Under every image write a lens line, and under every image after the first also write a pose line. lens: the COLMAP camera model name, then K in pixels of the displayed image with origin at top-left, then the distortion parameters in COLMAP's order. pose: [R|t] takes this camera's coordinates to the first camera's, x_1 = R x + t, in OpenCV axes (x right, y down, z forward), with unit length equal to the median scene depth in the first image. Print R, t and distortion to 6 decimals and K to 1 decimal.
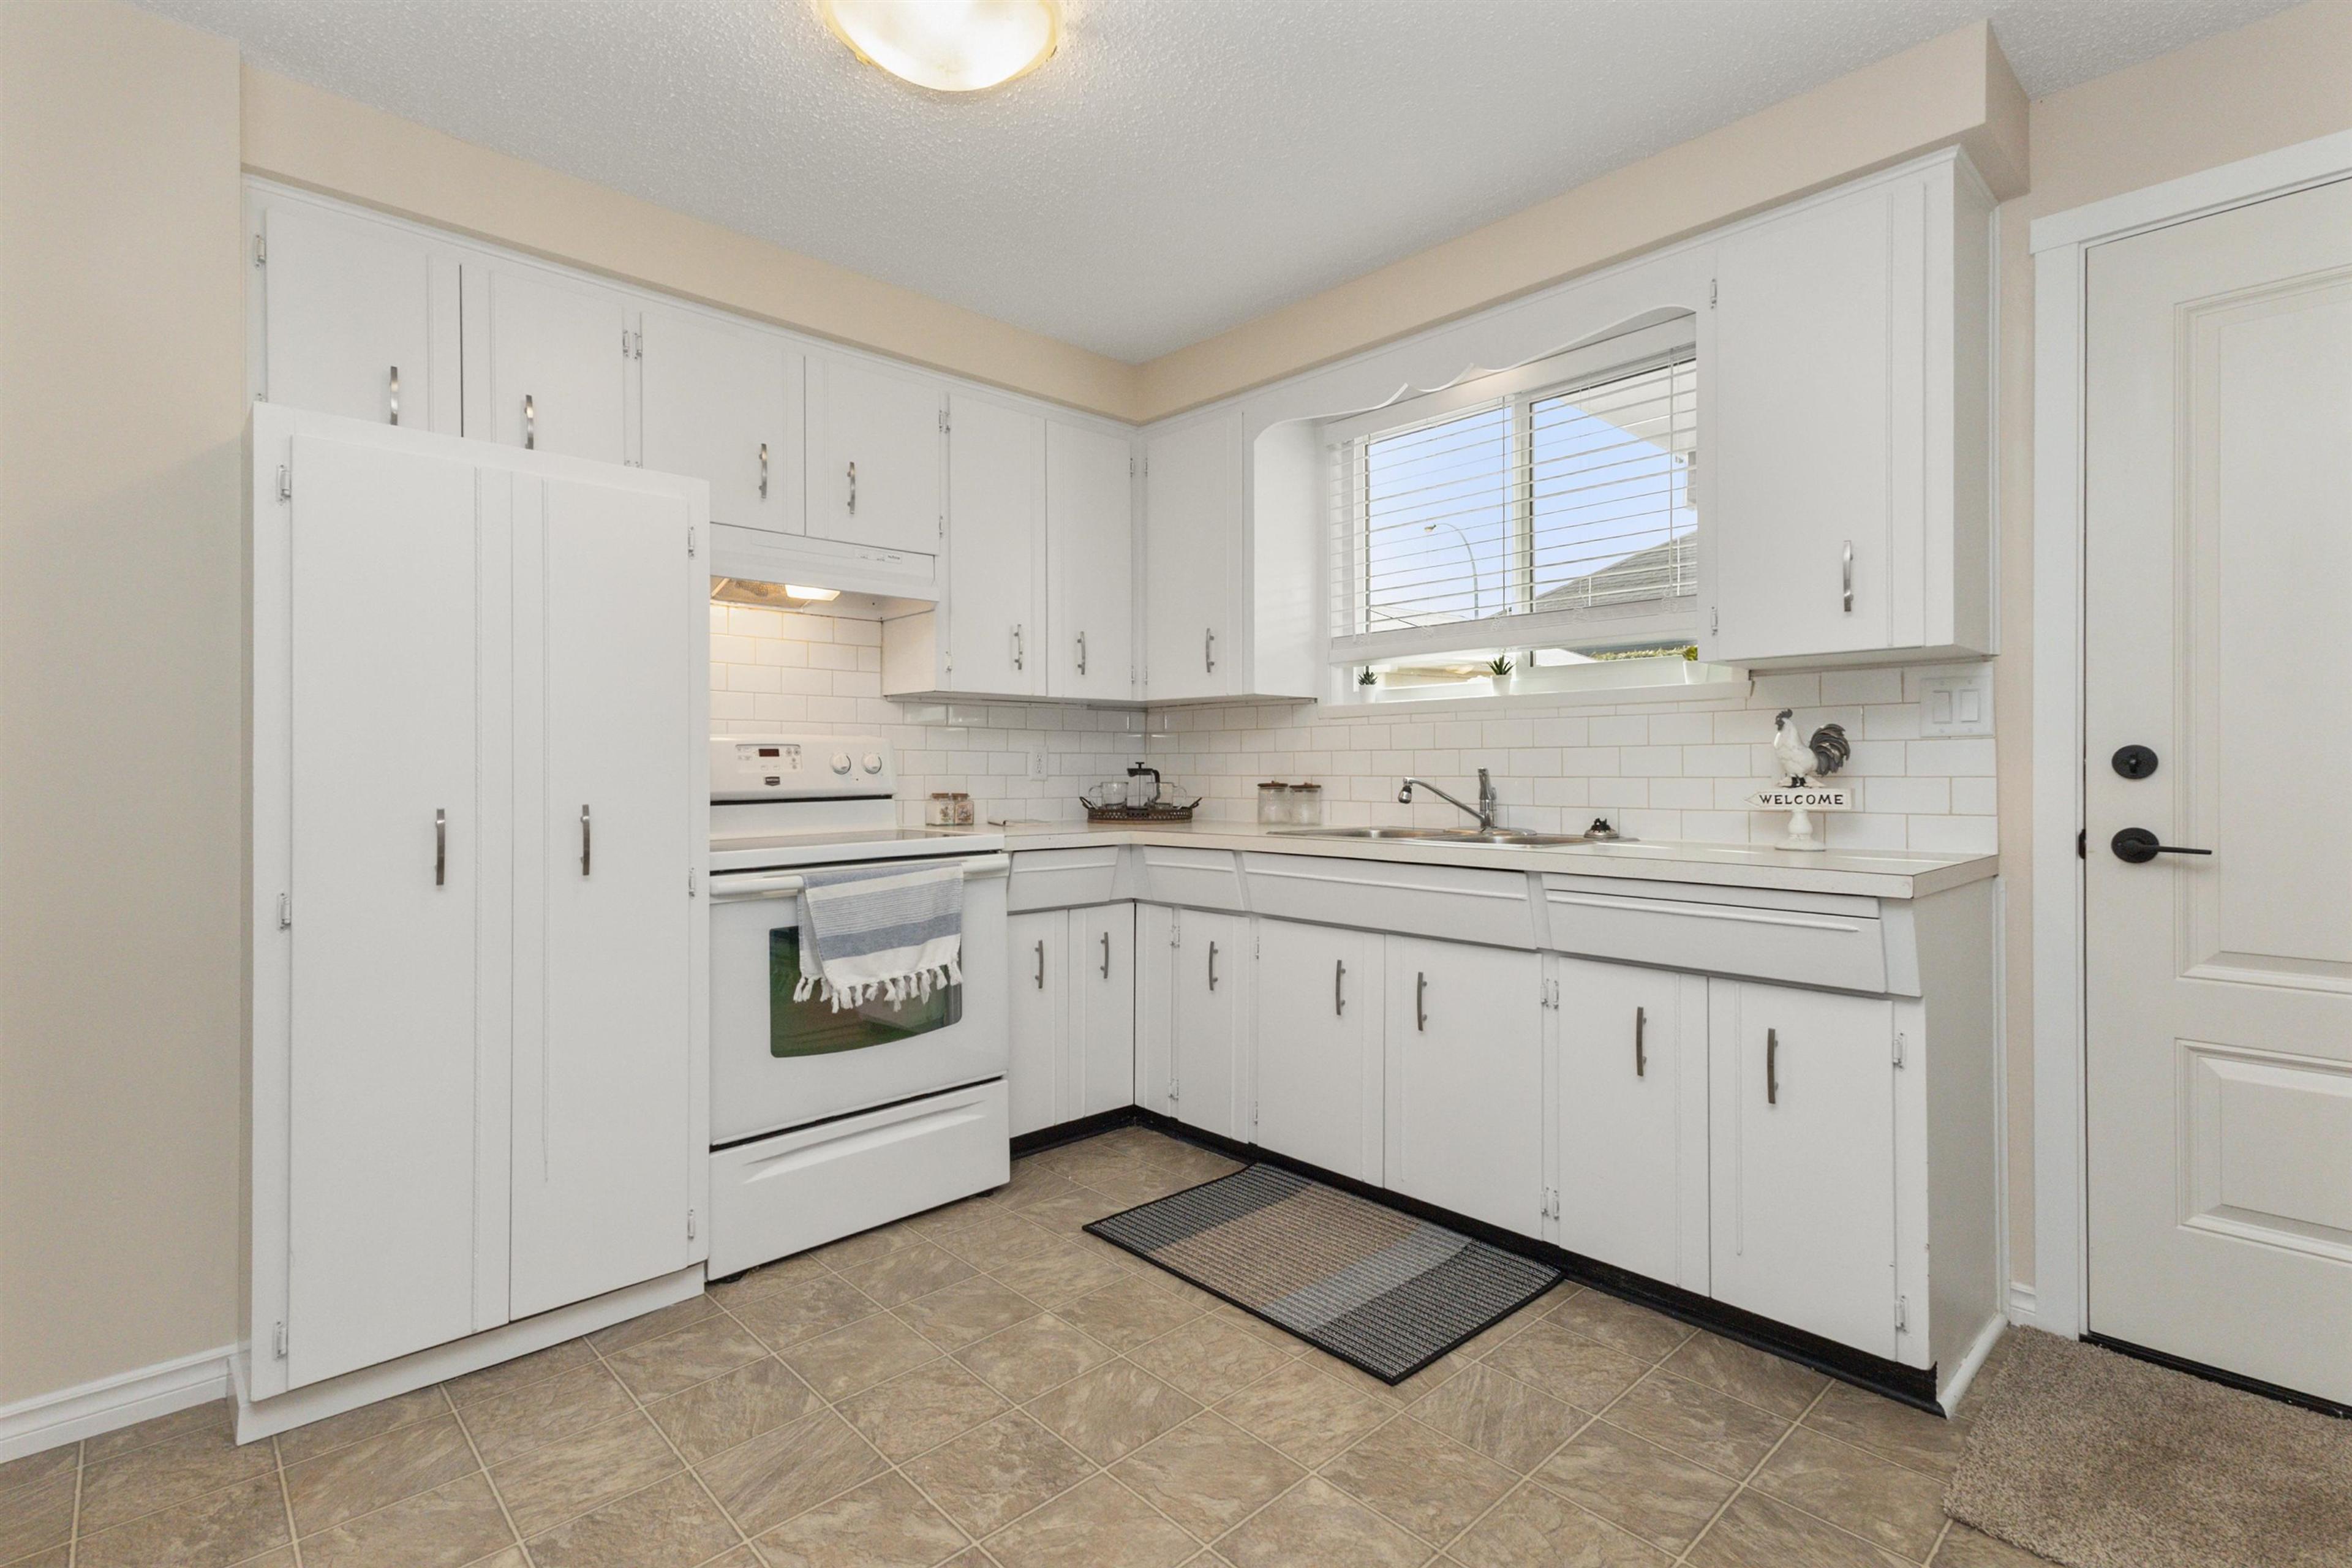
lens RADIAL K [[1092.2, 0, 1176.0], [0, 1092.2, 767.5], [0, 0, 1]] dist [0.015963, 0.000445]
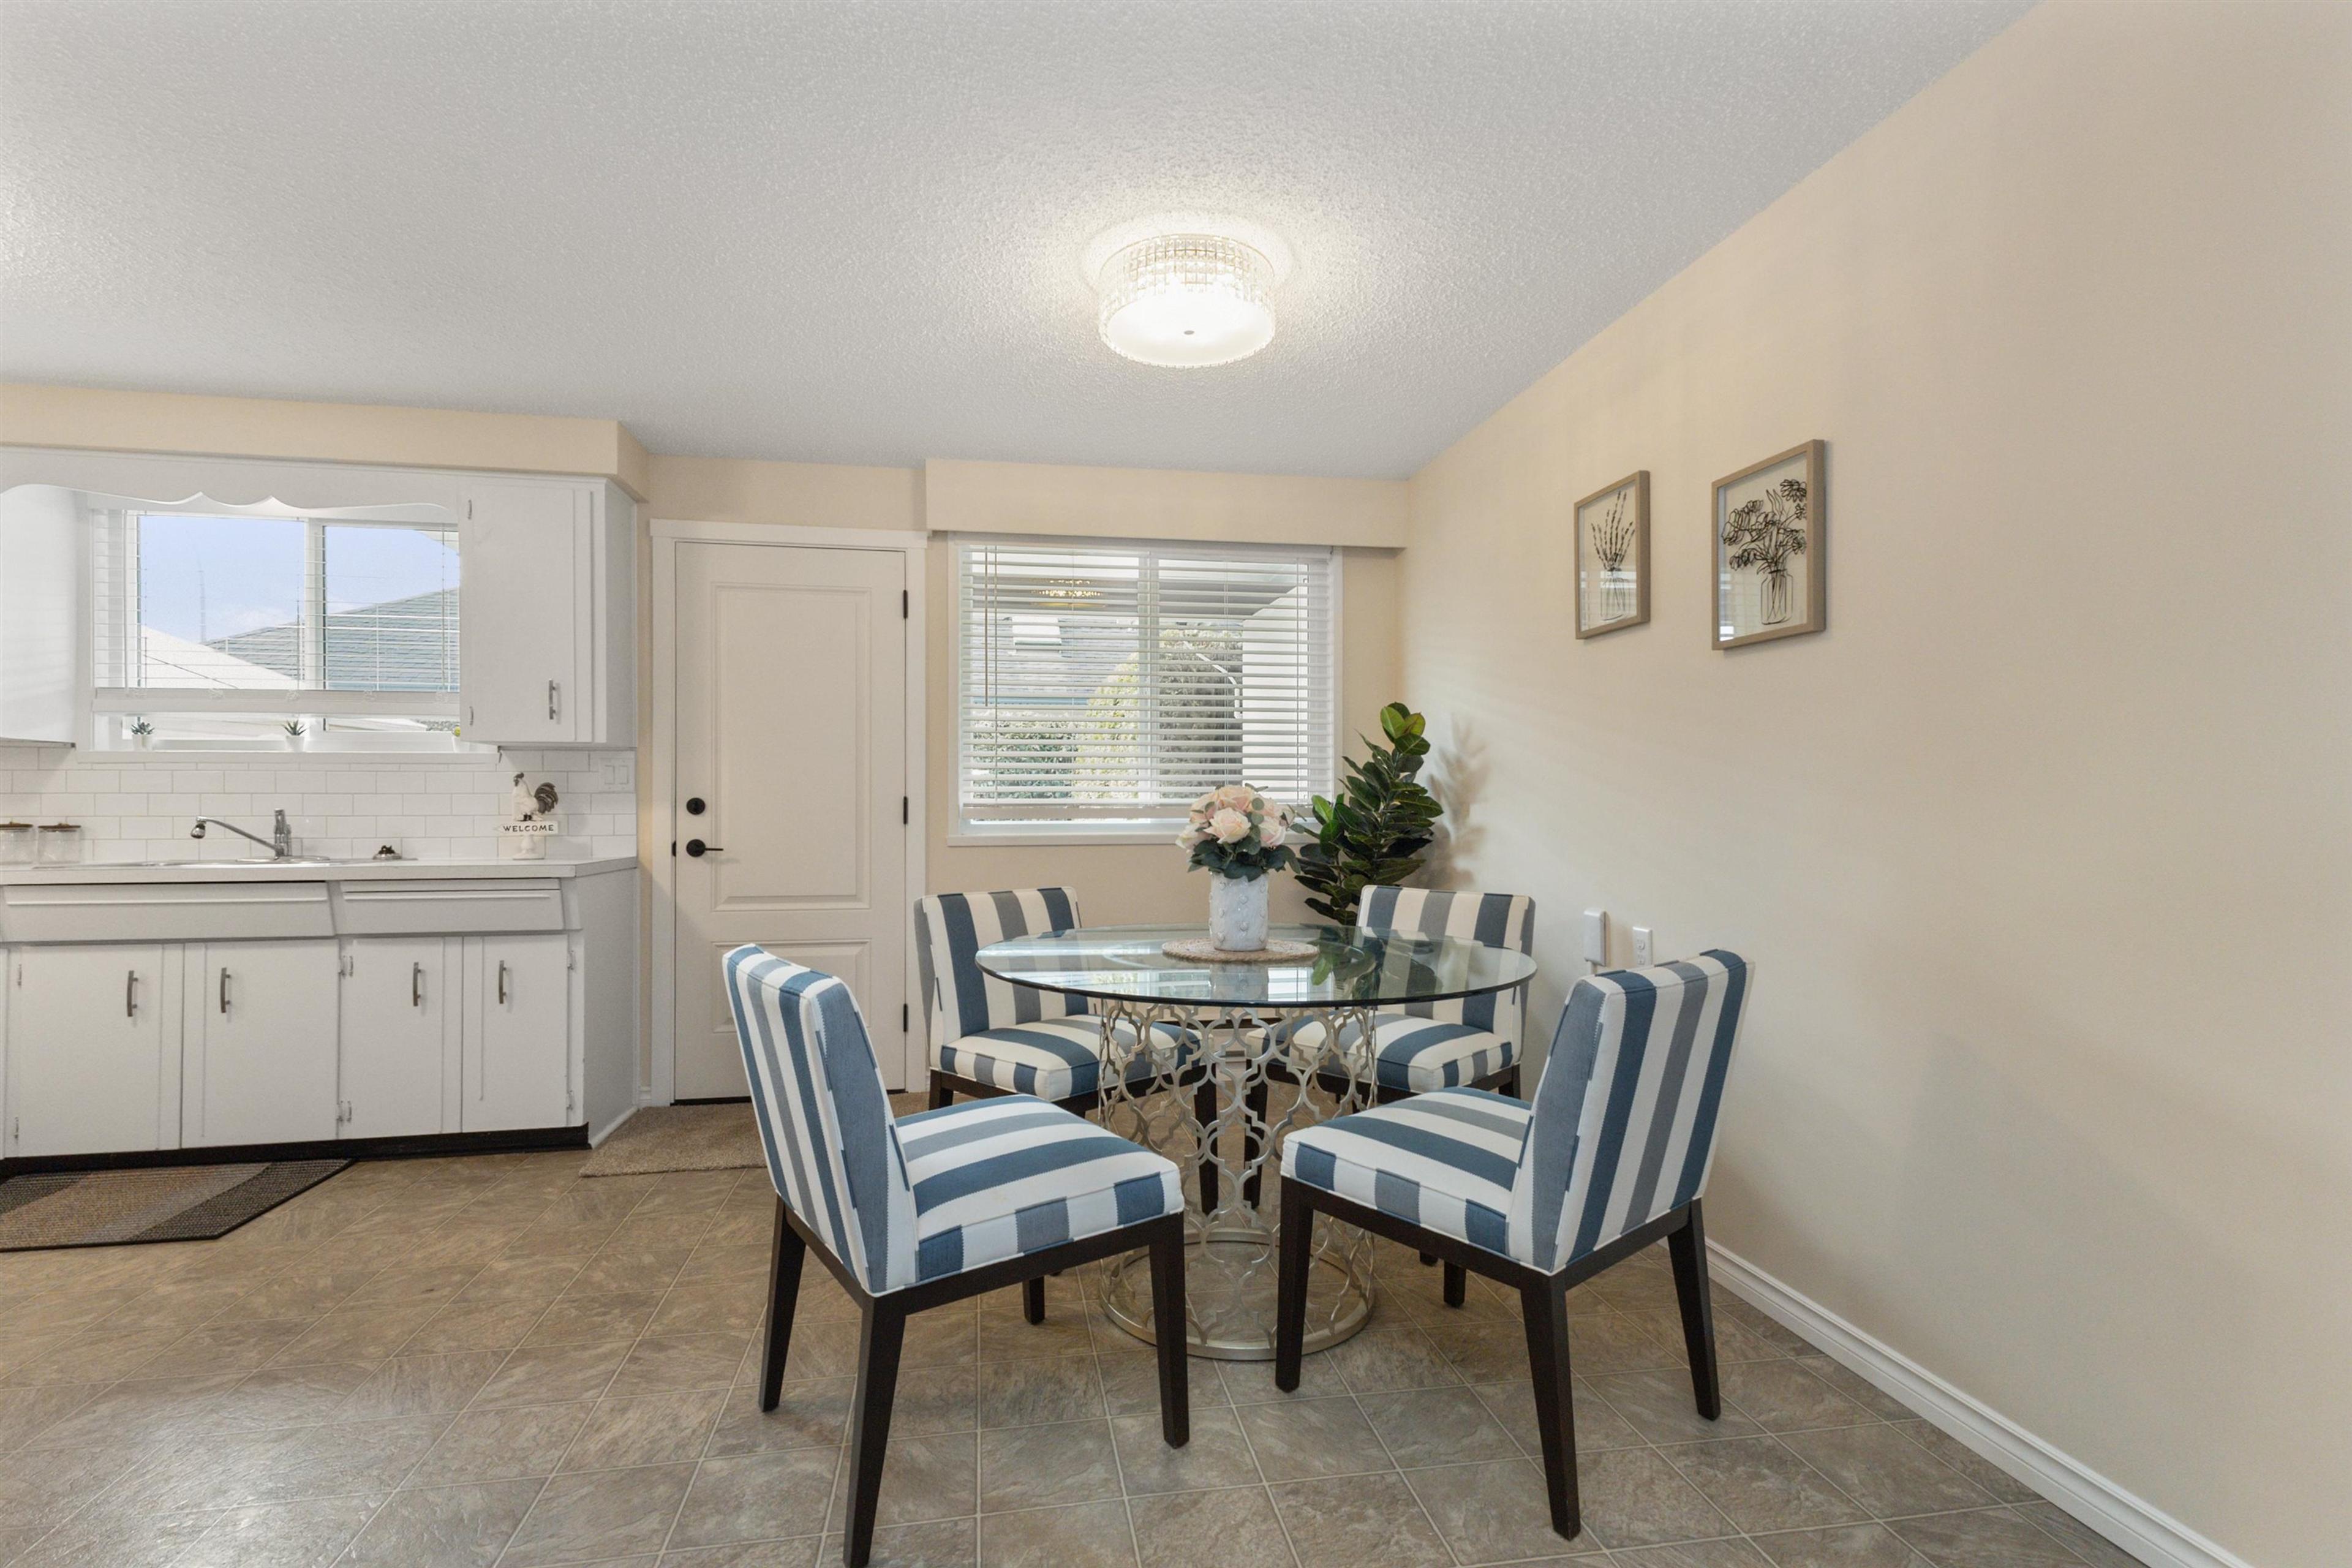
lens RADIAL K [[1094.5, 0, 1176.7], [0, 1094.5, 802.2], [0, 0, 1]] dist [0.014120, -0.000667]
pose [[0.544052, 0.004719, 0.839038, -0.270755], [-0.001292, 0.999988, -0.004787, -0.003373], [-0.839051, 0.001521, 0.544051, -0.678242]]
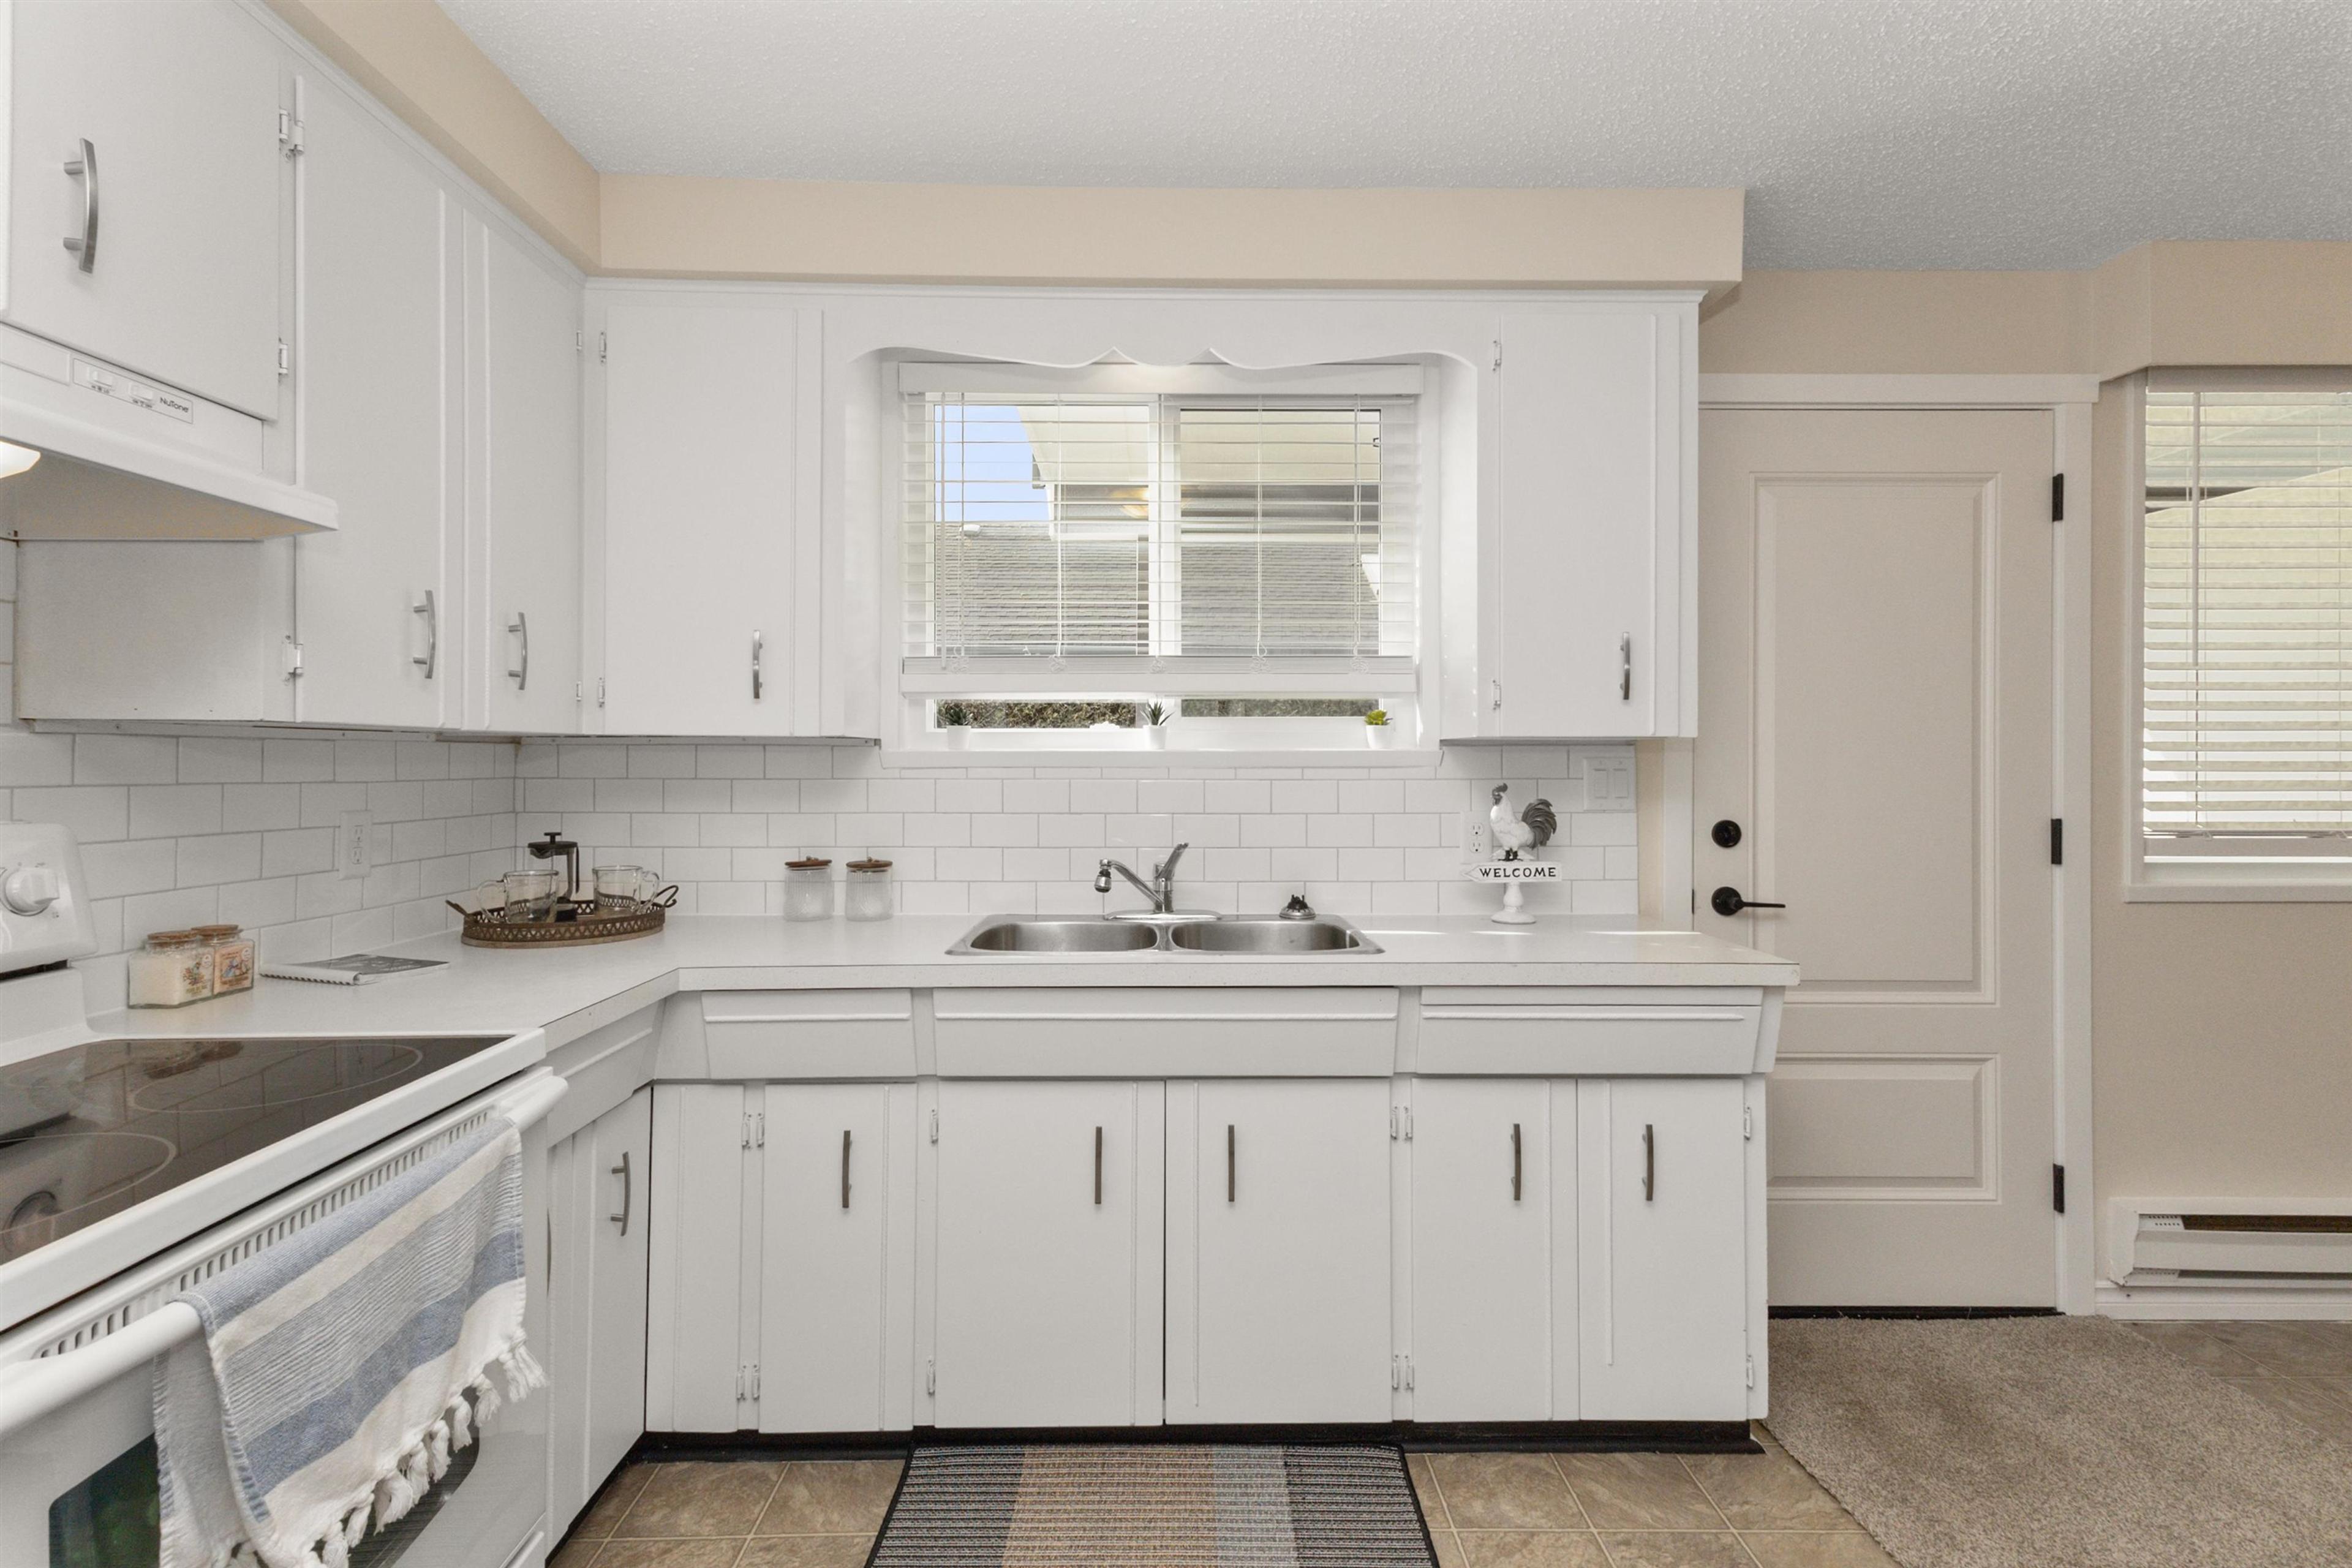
lens RADIAL K [[1094.3, 0, 1169.8], [0, 1094.3, 757.5], [0, 0, 1]] dist [0.018159, -0.000440]
pose [[0.672862, 0.005199, 0.739749, -0.391778], [-0.004247, 0.999986, -0.003165, -0.071258], [-0.739755, -0.001012, 0.672875, 0.535104]]
